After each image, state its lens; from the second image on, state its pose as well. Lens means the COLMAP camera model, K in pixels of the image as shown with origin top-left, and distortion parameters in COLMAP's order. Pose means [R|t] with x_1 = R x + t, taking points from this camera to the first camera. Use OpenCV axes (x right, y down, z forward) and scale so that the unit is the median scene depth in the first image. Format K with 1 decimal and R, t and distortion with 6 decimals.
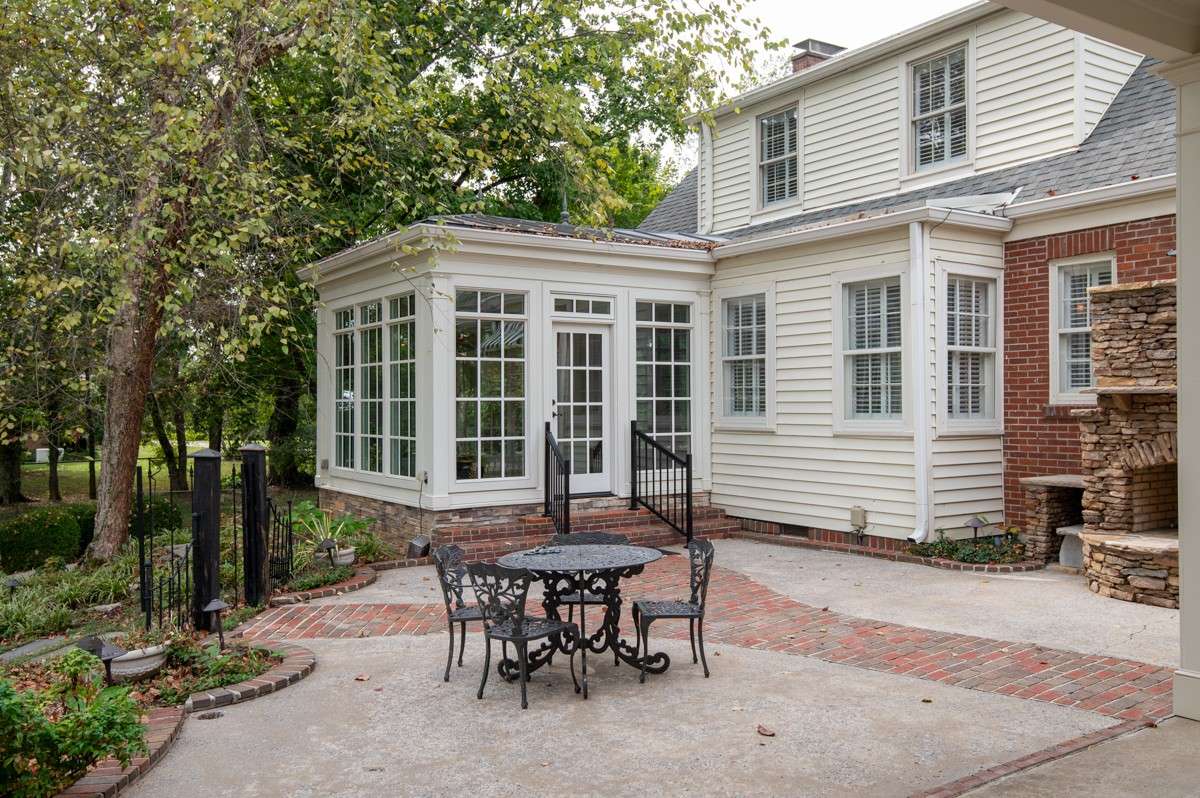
lens RADIAL K [[955.4, 0, 600.0], [0, 955.4, 399.0], [0, 0, 1]] dist [0.041392, -0.002493]
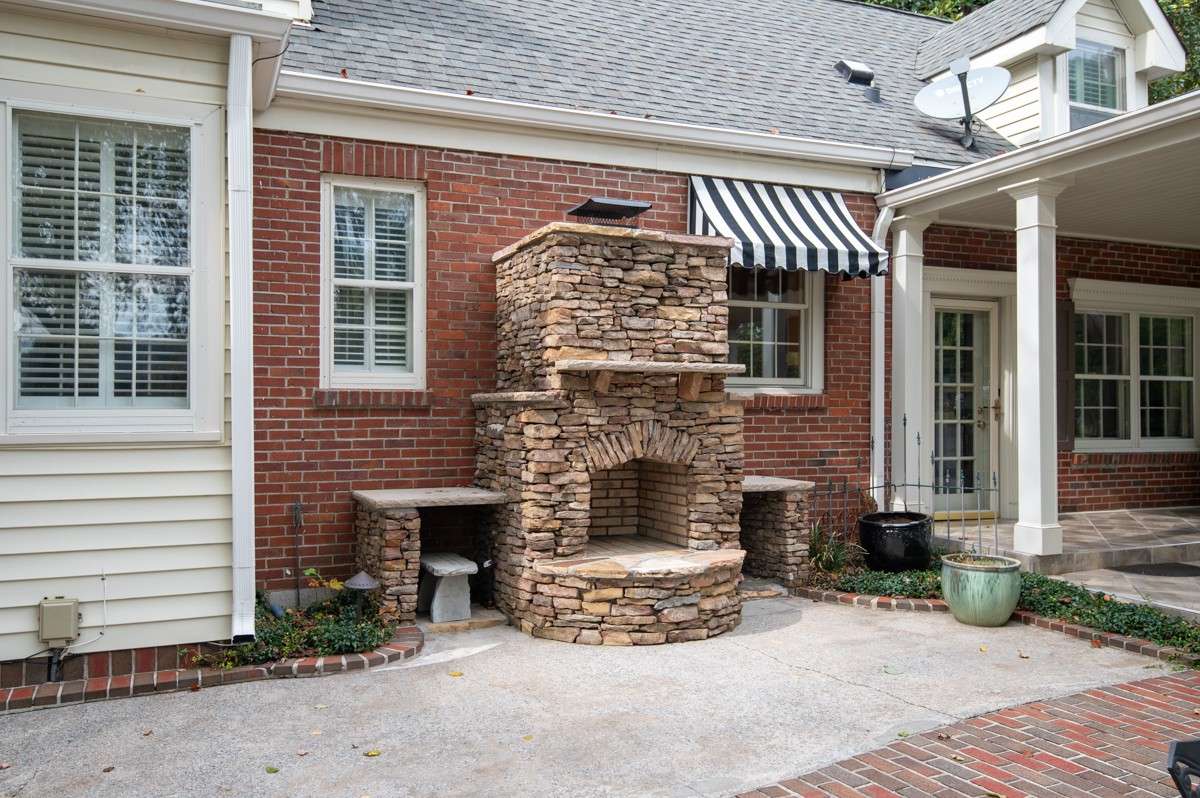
lens RADIAL K [[955.4, 0, 600.0], [0, 955.4, 399.0], [0, 0, 1]] dist [0.041392, -0.002493]
pose [[0.179741, 0.021441, 0.983480, -0.188730], [-0.006851, 0.999765, -0.020544, 0.031196], [-0.983690, -0.003045, 0.179845, 0.852470]]
